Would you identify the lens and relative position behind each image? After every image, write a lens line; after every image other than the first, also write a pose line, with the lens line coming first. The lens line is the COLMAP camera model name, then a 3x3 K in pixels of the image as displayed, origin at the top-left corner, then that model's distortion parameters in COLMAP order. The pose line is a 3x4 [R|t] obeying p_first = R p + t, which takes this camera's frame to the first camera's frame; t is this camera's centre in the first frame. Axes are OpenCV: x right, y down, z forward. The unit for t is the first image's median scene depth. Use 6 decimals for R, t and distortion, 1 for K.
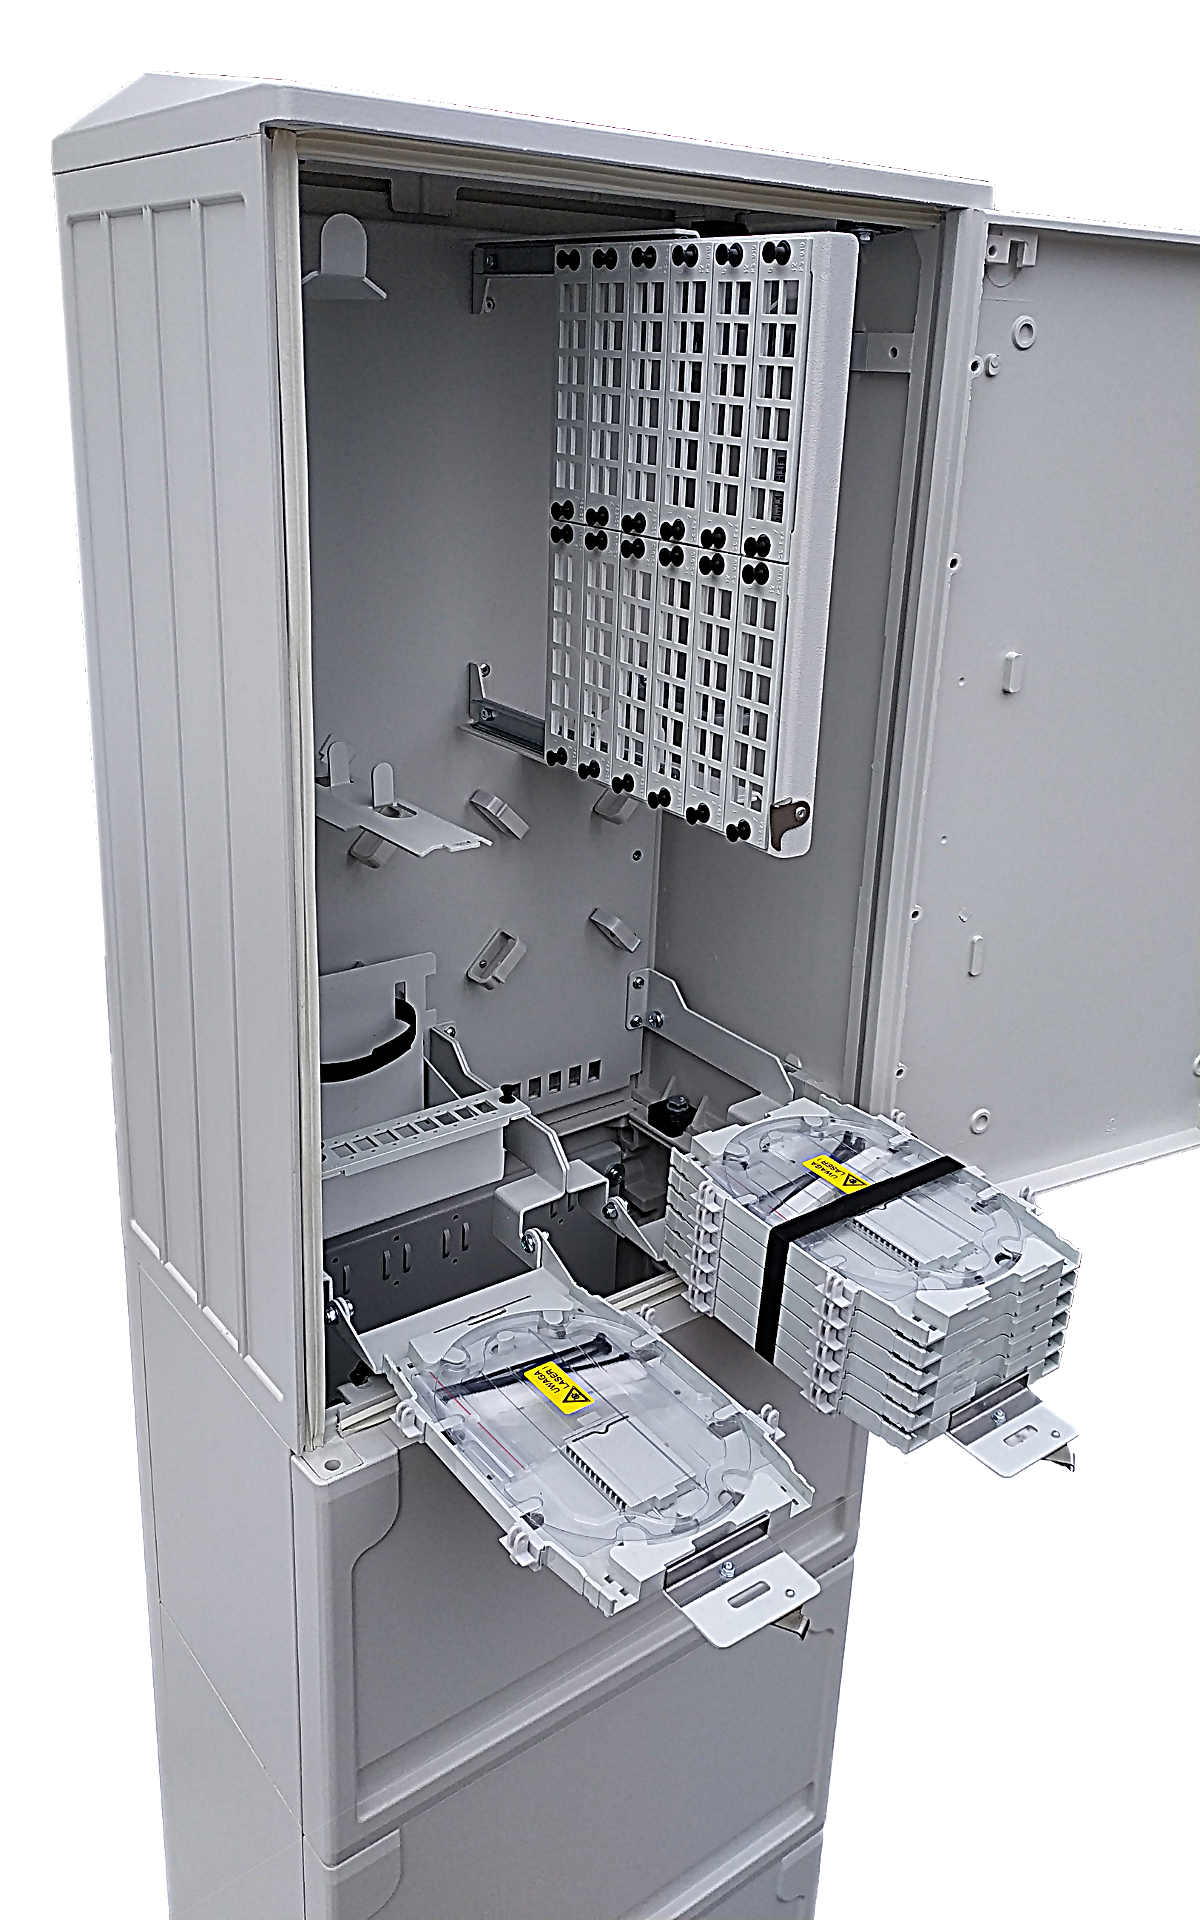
lens RADIAL K [[1575.5, 0, 596.9], [0, 1575.5, 856.0], [0, 0, 1]] dist [0.008016, -0.017826]
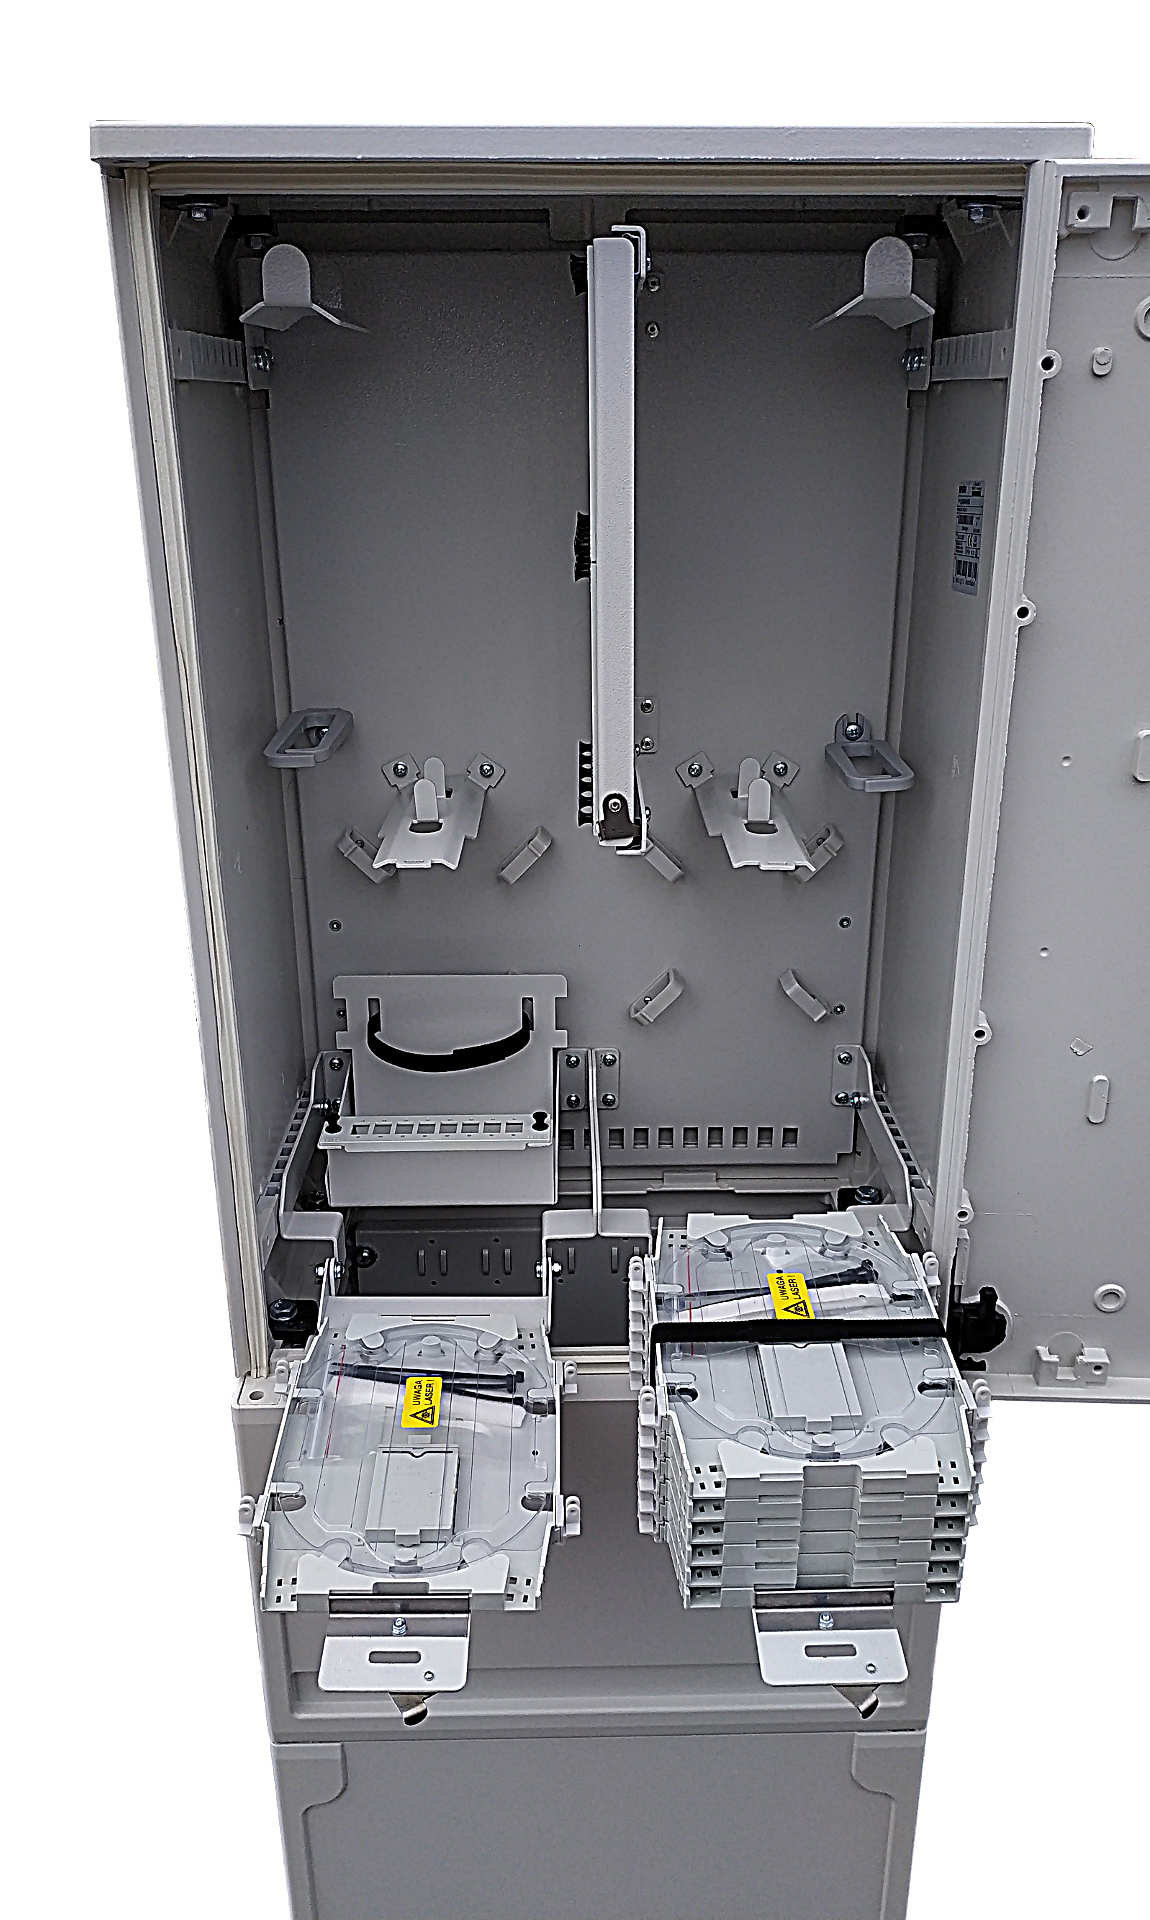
lens RADIAL K [[1442.8, 0, 588.8], [0, 1442.8, 946.0], [0, 0, 1]] dist [0.010616, -0.017425]
pose [[0.804418, 0.172979, -0.568322, 0.535109], [-0.150831, 0.984790, 0.086248, -0.050698], [0.574597, 0.016341, 0.818274, 0.284282]]
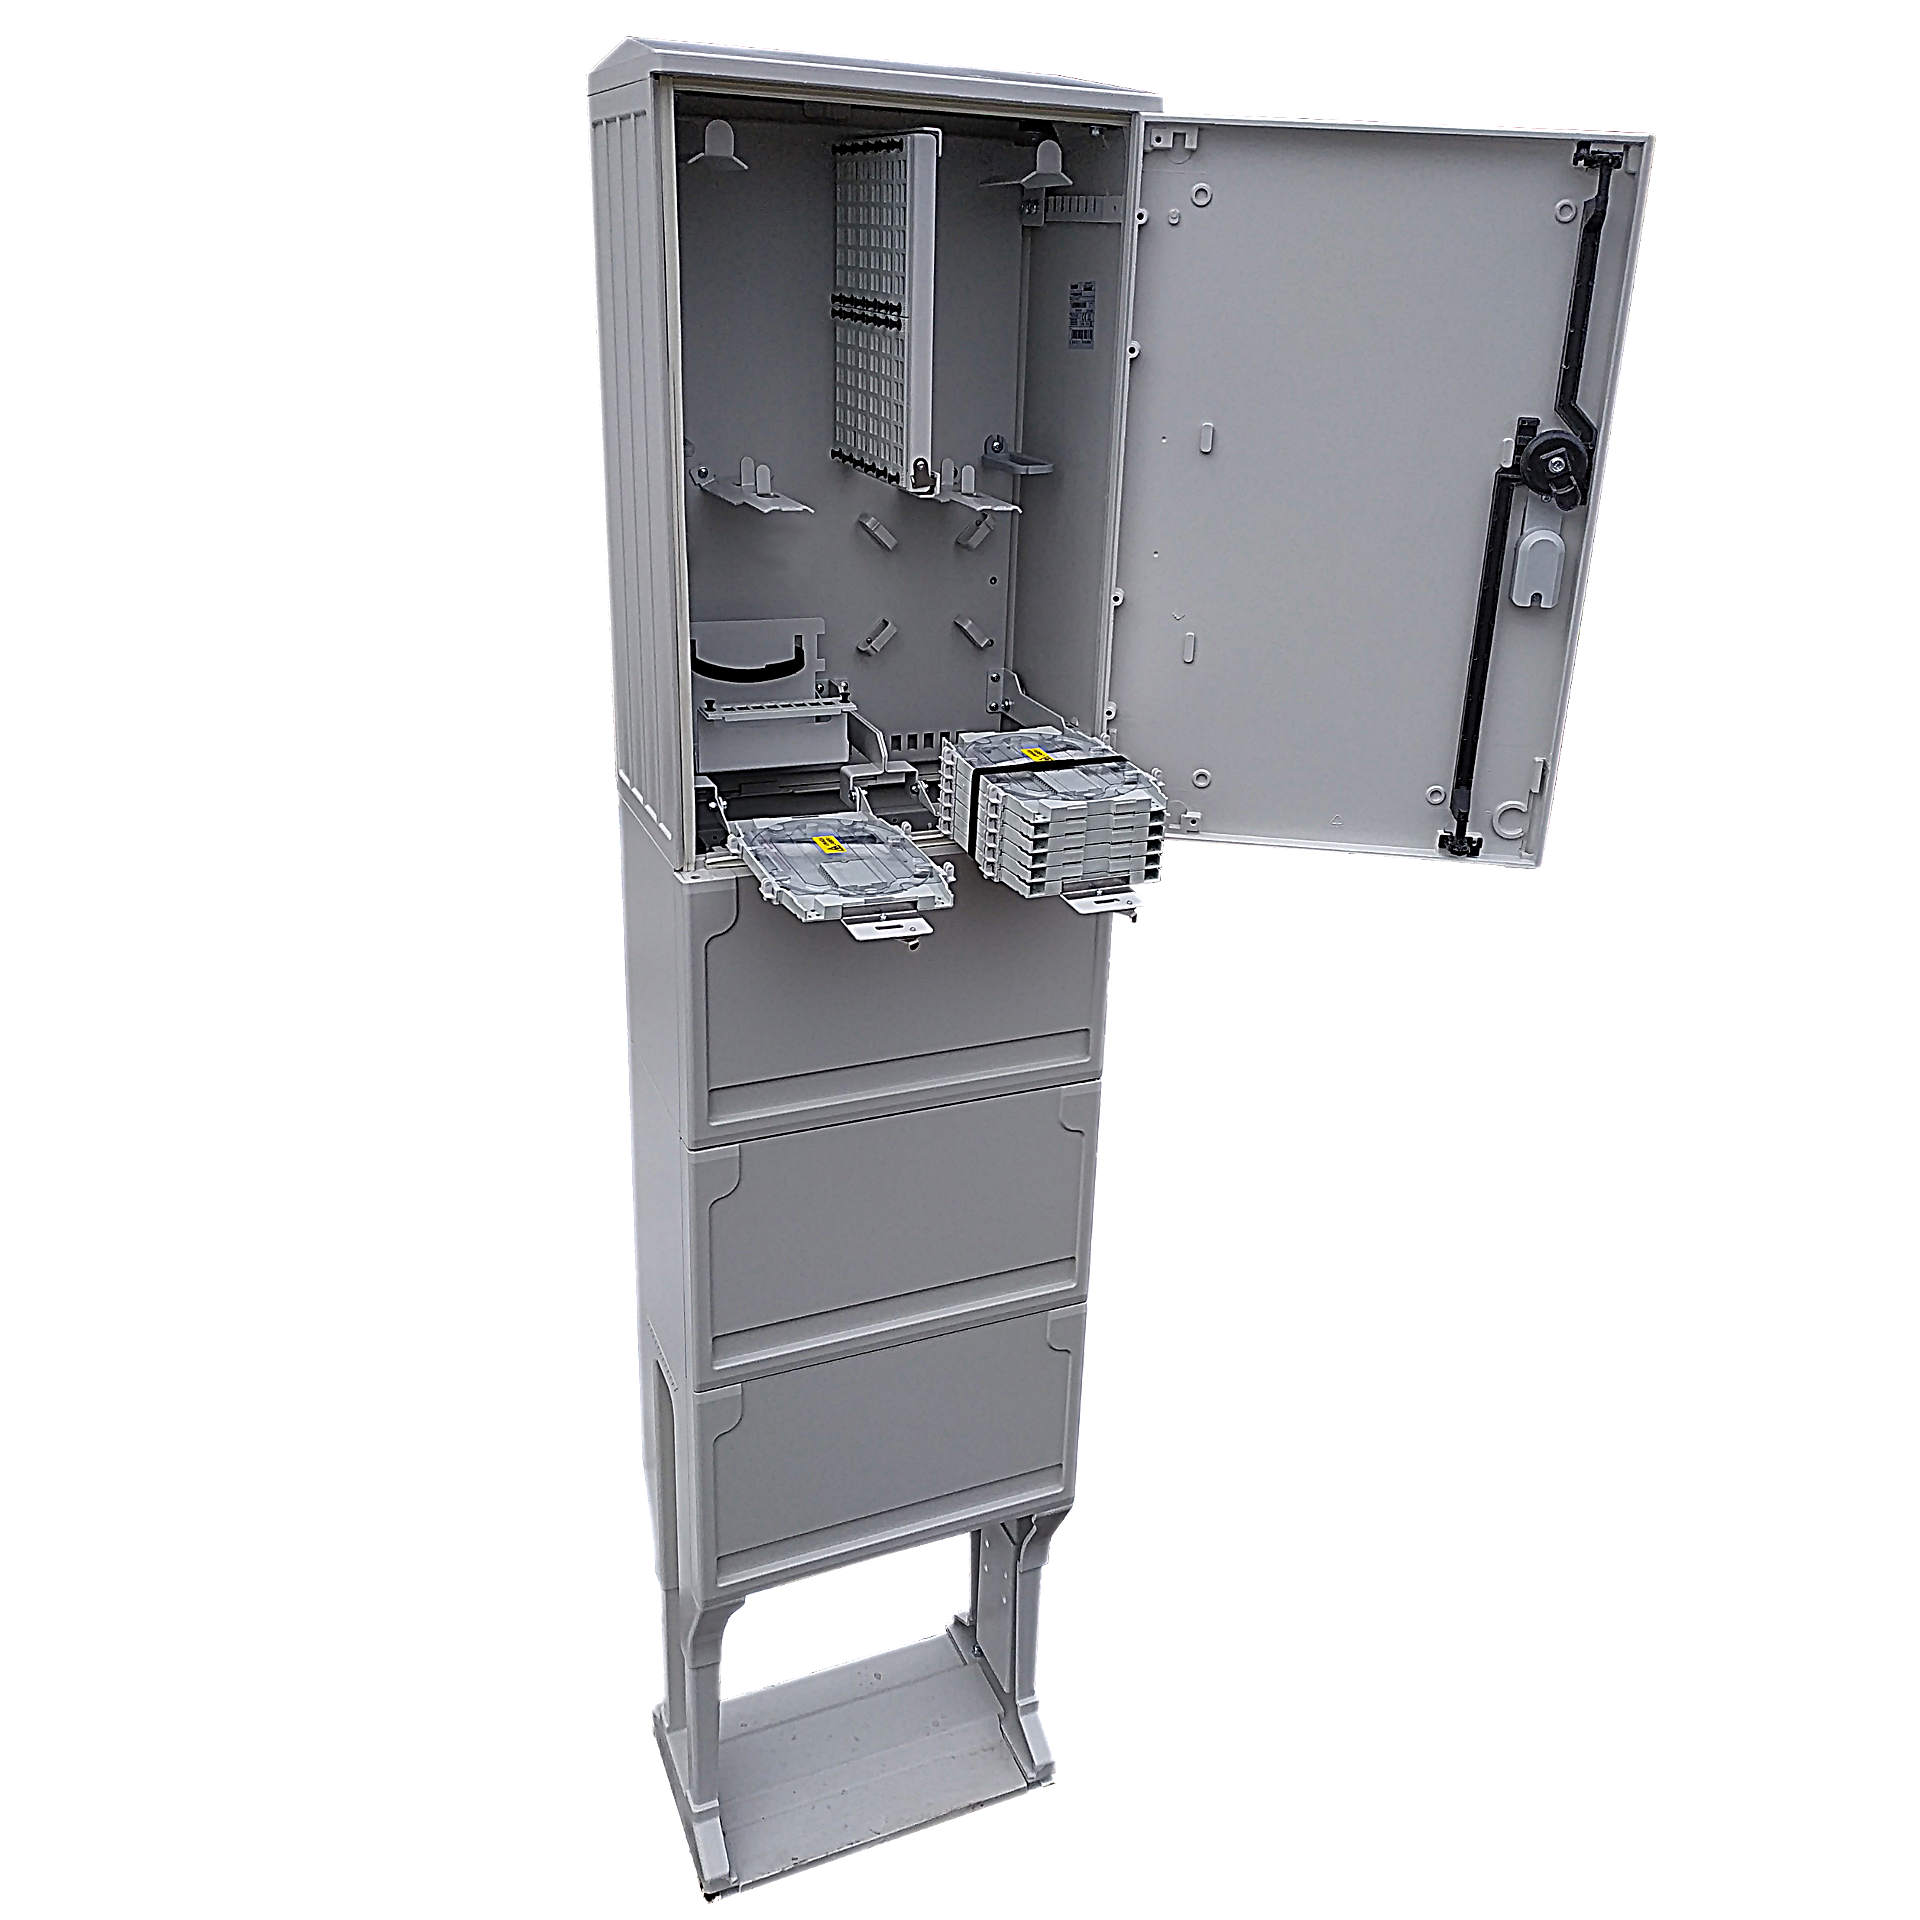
lens RADIAL K [[1771.6, 0, 1024.8], [0, 1771.6, 937.1], [0, 0, 1]] dist [0.018041, -0.053264]
pose [[0.974848, 0.087519, -0.204968, 0.554699], [-0.077082, 0.995314, 0.058374, 0.303743], [0.209117, -0.041107, 0.977026, -0.761308]]
